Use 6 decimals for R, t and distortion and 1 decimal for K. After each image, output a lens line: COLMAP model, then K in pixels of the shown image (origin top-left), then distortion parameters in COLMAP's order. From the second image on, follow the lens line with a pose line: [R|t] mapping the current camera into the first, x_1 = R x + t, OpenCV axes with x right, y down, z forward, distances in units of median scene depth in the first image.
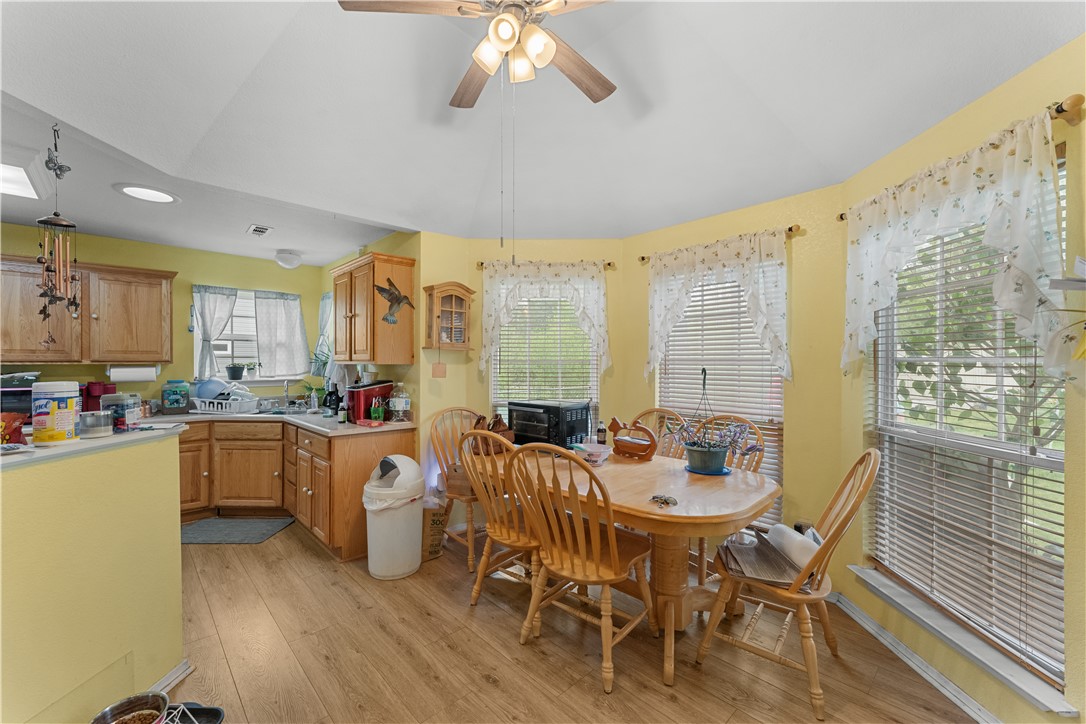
lens RADIAL K [[440.2, 0, 541.4], [0, 440.2, 363.5], [0, 0, 1]] dist [0.002420, -0.000739]
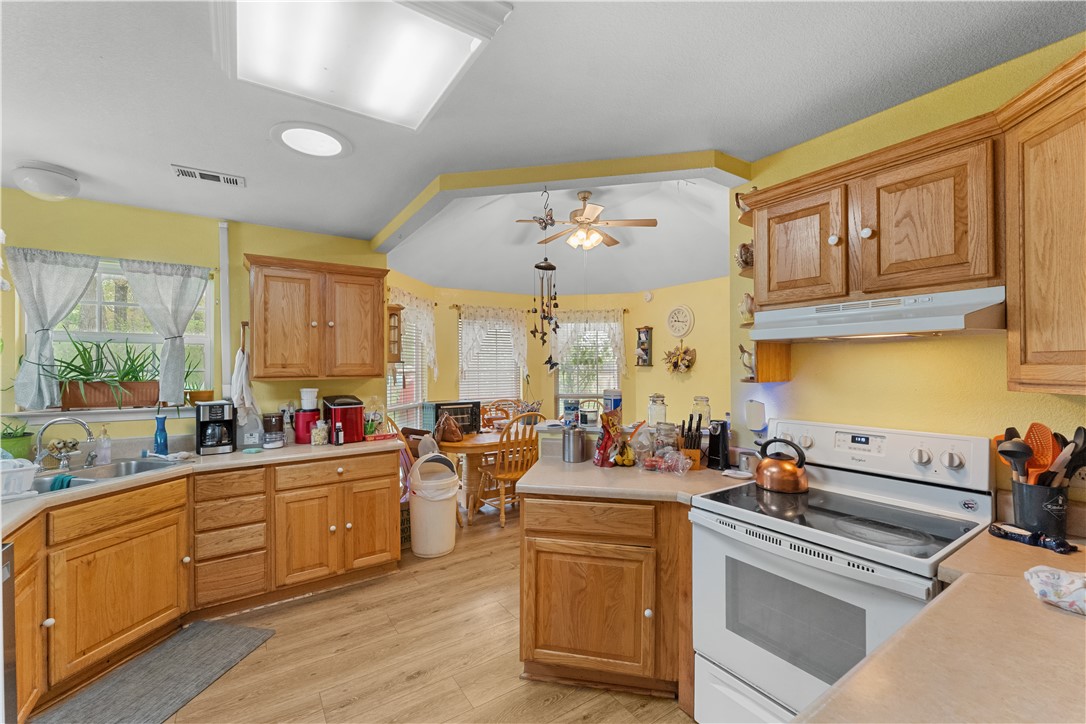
lens RADIAL K [[440.2, 0, 549.2], [0, 440.2, 358.7], [0, 0, 1]] dist [0.002420, -0.000739]
pose [[0.156970, 0.015271, 0.987485, -1.134872], [0.006795, 0.999840, -0.016542, -0.020057], [-0.987580, 0.009307, 0.156841, 0.389945]]
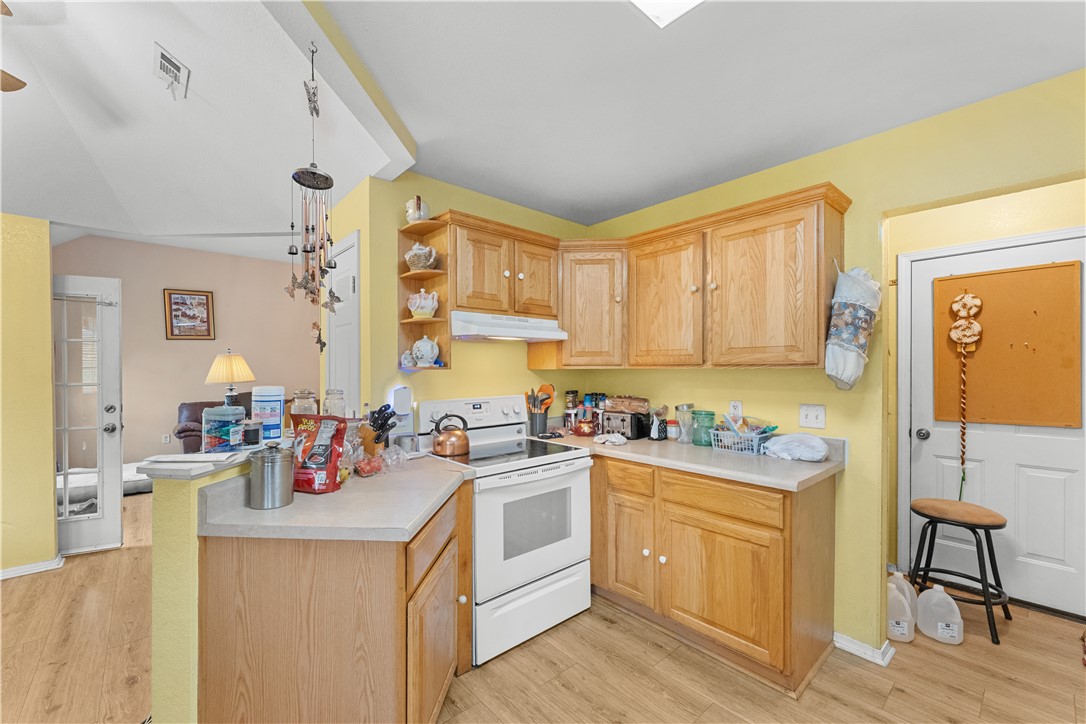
lens RADIAL K [[440.2, 0, 529.7], [0, 440.2, 371.2], [0, 0, 1]] dist [0.002420, -0.000739]
pose [[-0.999176, -0.000748, 0.040572, -0.725432], [-0.000318, 0.999944, 0.010613, -0.002813], [-0.040578, 0.010591, -0.999120, 0.839110]]
